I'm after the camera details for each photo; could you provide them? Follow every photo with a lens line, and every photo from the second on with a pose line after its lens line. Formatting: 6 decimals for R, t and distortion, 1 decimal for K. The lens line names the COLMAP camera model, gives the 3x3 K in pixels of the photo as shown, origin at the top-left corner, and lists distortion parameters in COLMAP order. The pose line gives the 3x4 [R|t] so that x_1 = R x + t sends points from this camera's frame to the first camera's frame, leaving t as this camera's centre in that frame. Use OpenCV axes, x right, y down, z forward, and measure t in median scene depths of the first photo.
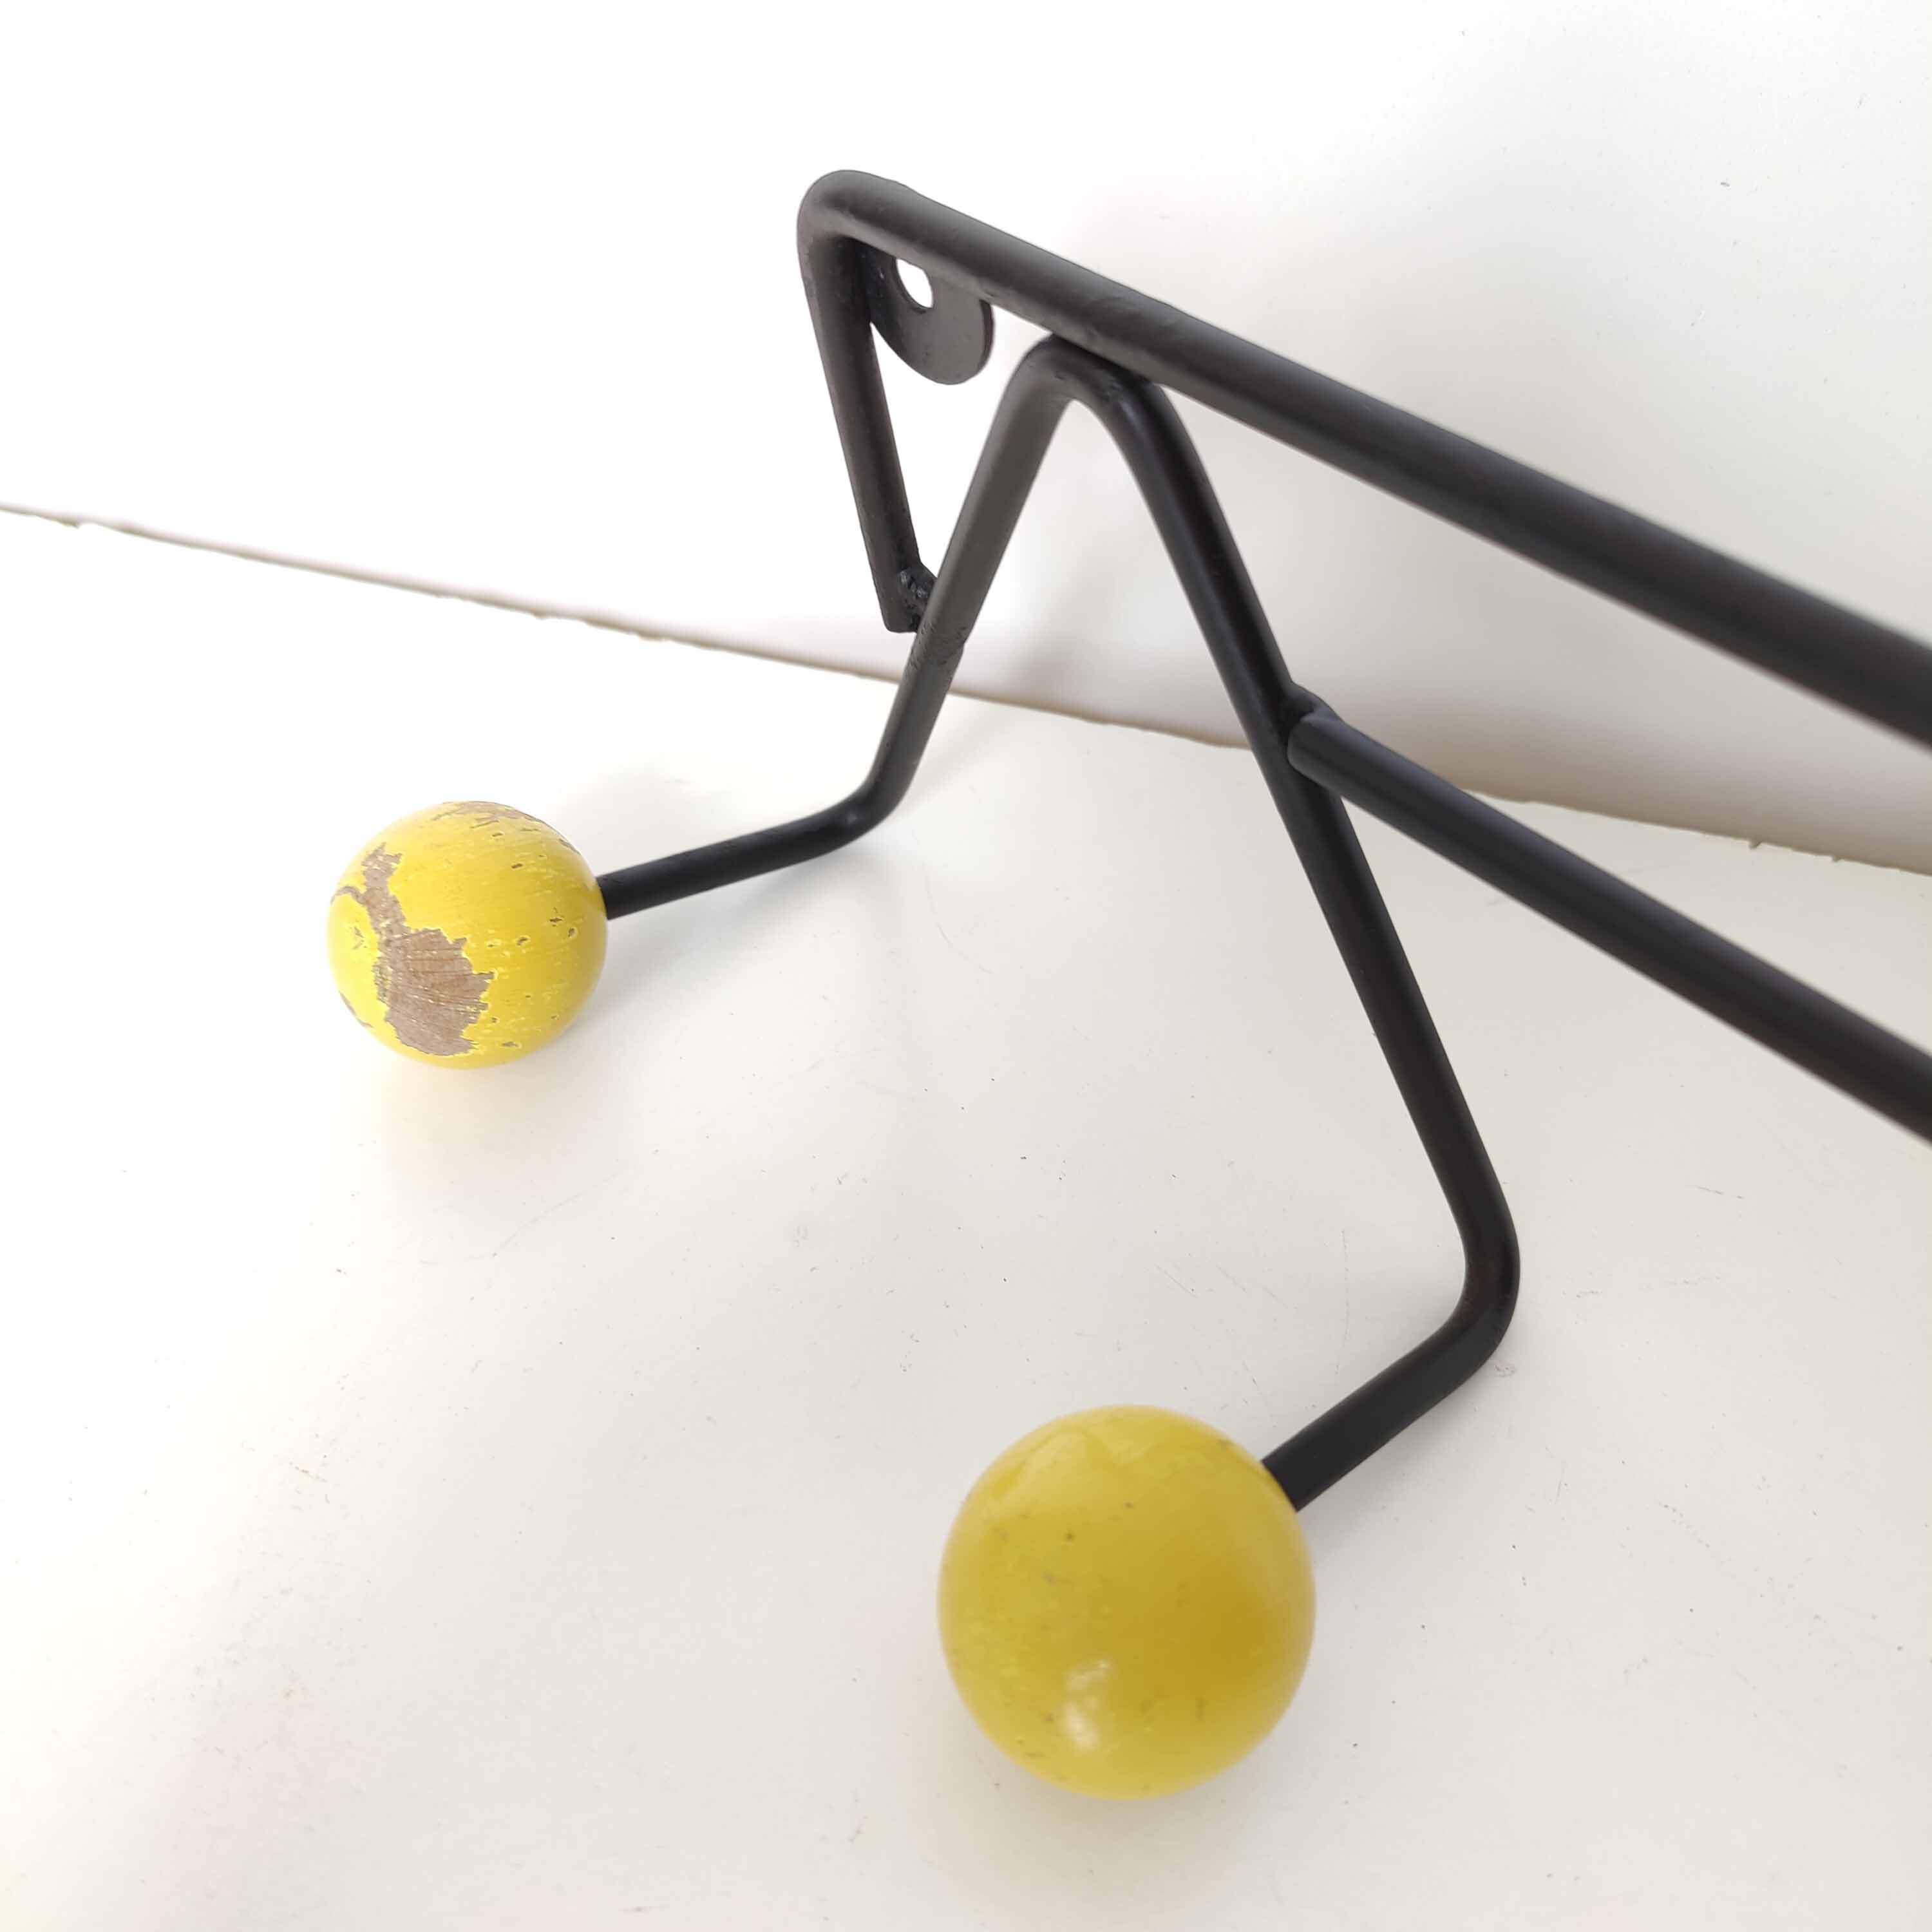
lens RADIAL K [[1828.7, 0, 930.0], [0, 1828.7, 924.2], [0, 0, 1]] dist [0.021405, 0.000000]
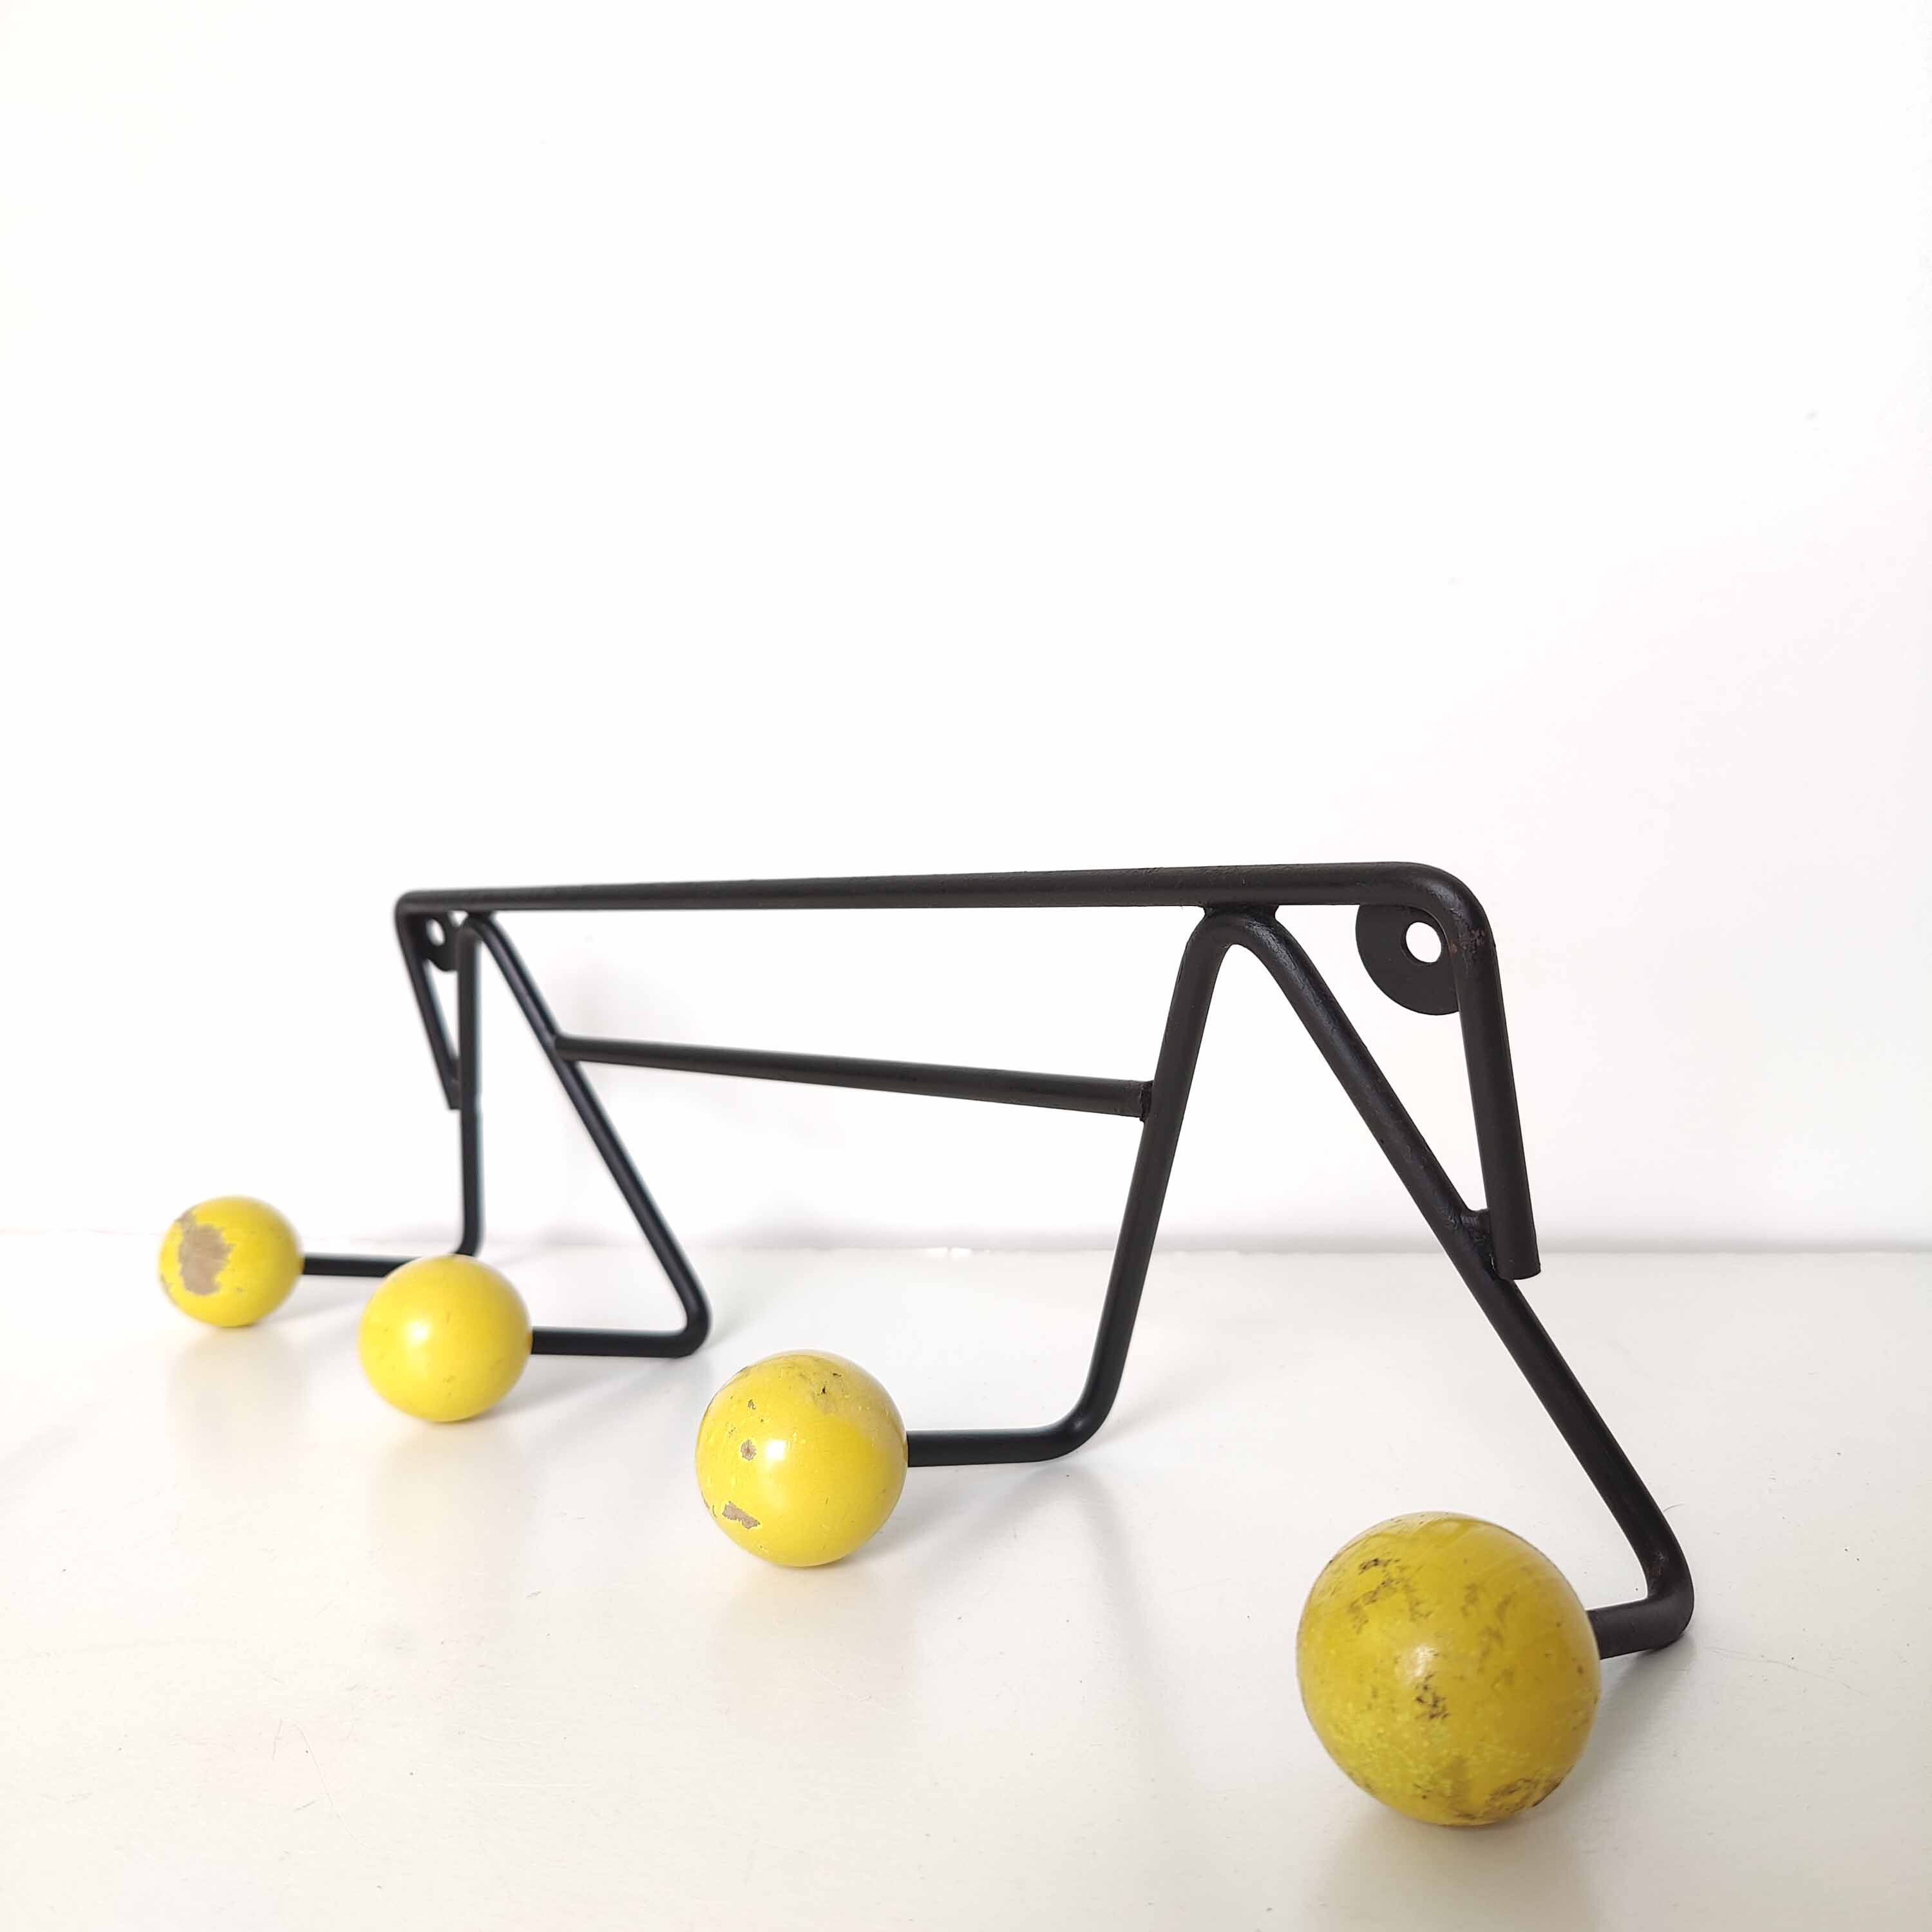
lens RADIAL K [[1828.7, 0, 951.4], [0, 1828.7, 971.1], [0, 0, 1]] dist [0.021405, 0.000000]
pose [[0.996630, -0.078058, 0.025192, 0.553707], [0.077113, 0.787023, -0.612086, 1.134482], [0.027952, 0.611966, 0.790390, -0.838206]]
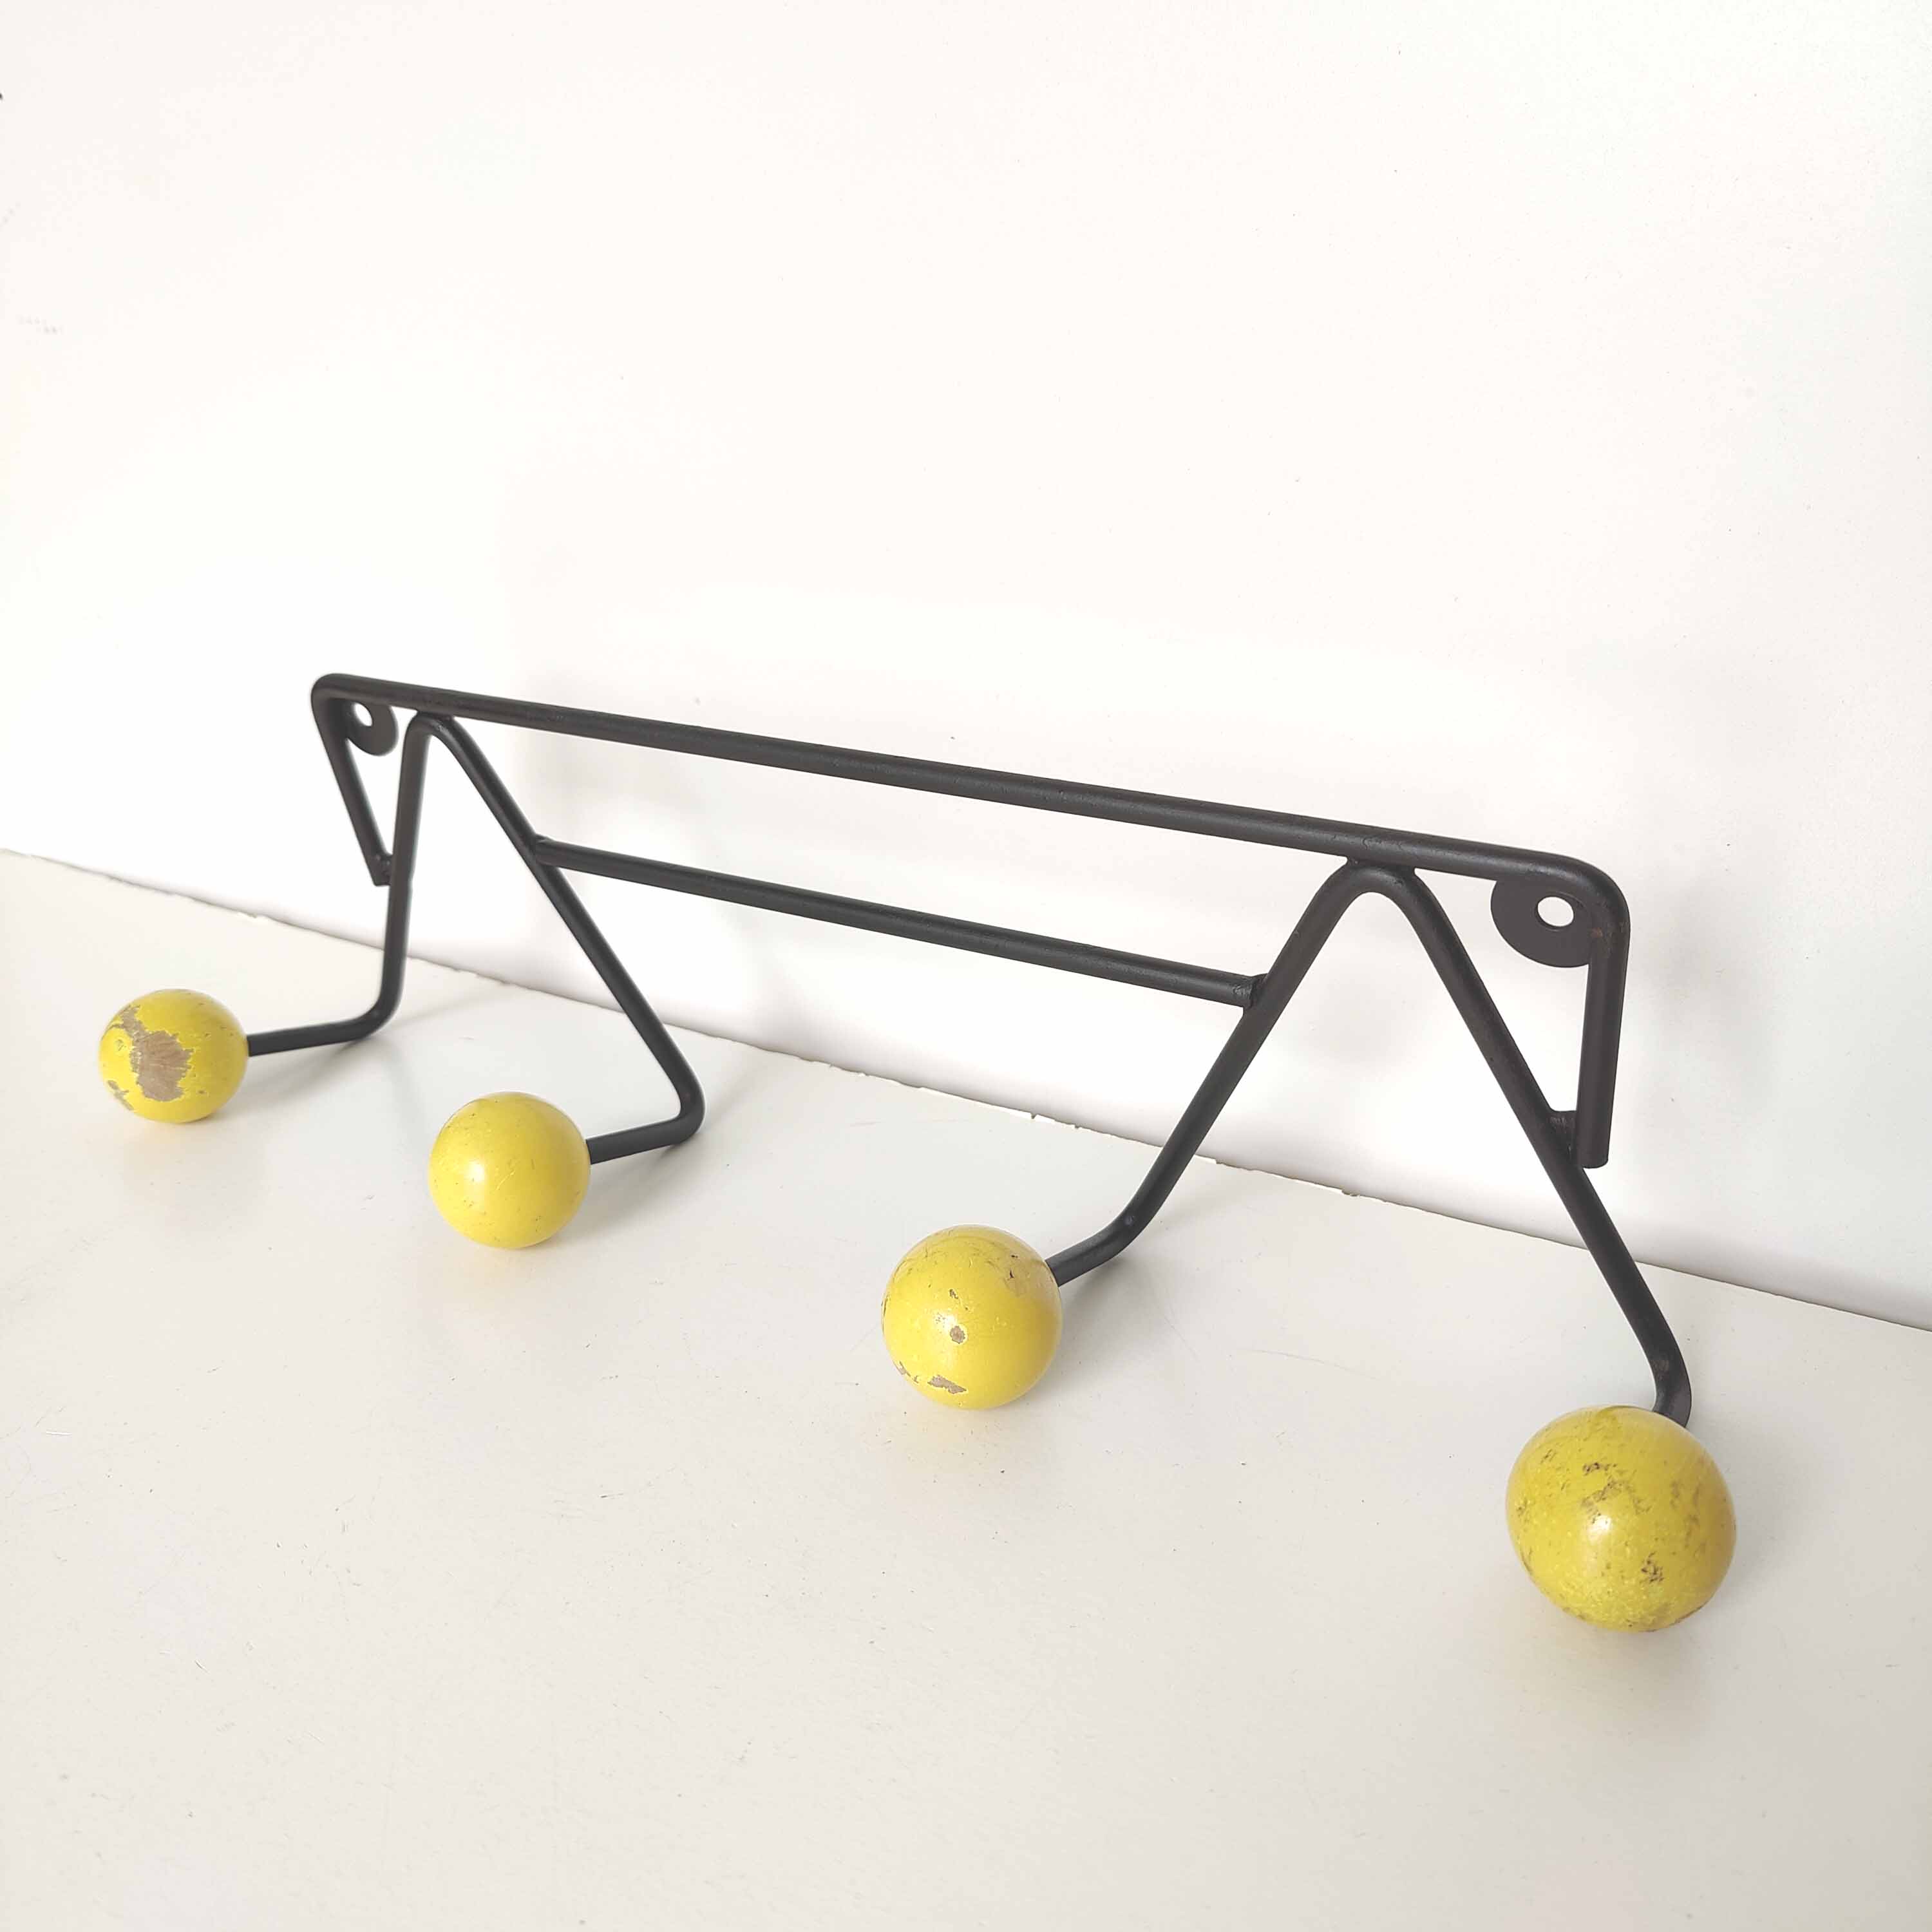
lens RADIAL K [[1828.7, 0, 959.1], [0, 1828.7, 956.4], [0, 0, 1]] dist [0.021405, 0.000000]
pose [[0.956205, -0.135073, 0.259666, 0.065617], [0.219479, 0.917831, -0.330779, 0.806498], [-0.193650, 0.373284, 0.907281, -1.090309]]
